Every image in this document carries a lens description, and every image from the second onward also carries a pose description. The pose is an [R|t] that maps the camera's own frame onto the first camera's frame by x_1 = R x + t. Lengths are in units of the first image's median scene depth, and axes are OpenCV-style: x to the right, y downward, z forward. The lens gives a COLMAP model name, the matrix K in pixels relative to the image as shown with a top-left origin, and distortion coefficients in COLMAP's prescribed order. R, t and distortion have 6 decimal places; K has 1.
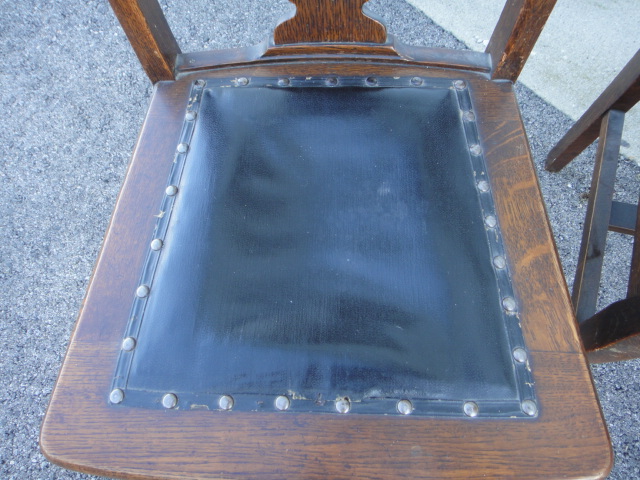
lens RADIAL K [[456.8, 0, 322.6], [0, 456.8, 235.9], [0, 0, 1]] dist [0.001487, 0.003978]
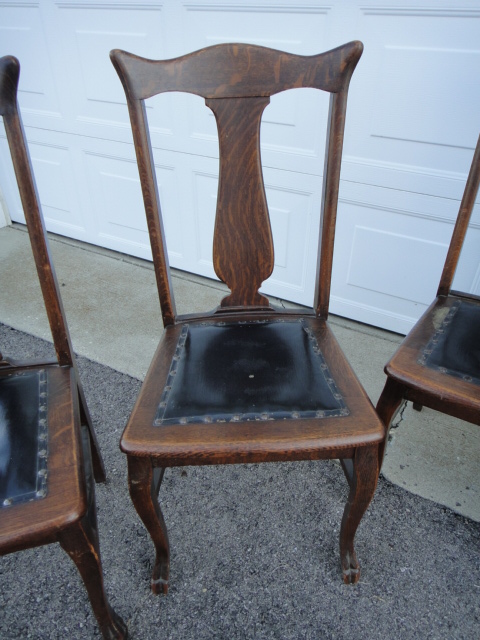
lens RADIAL K [[456.8, 0, 244.3], [0, 456.8, 319.6], [0, 0, 1]] dist [0.001487, 0.003978]
pose [[0.958971, -0.146397, 0.242780, 0.686232], [0.262818, 0.780177, -0.567672, 0.842828], [-0.106306, 0.608188, 0.786643, -0.781186]]
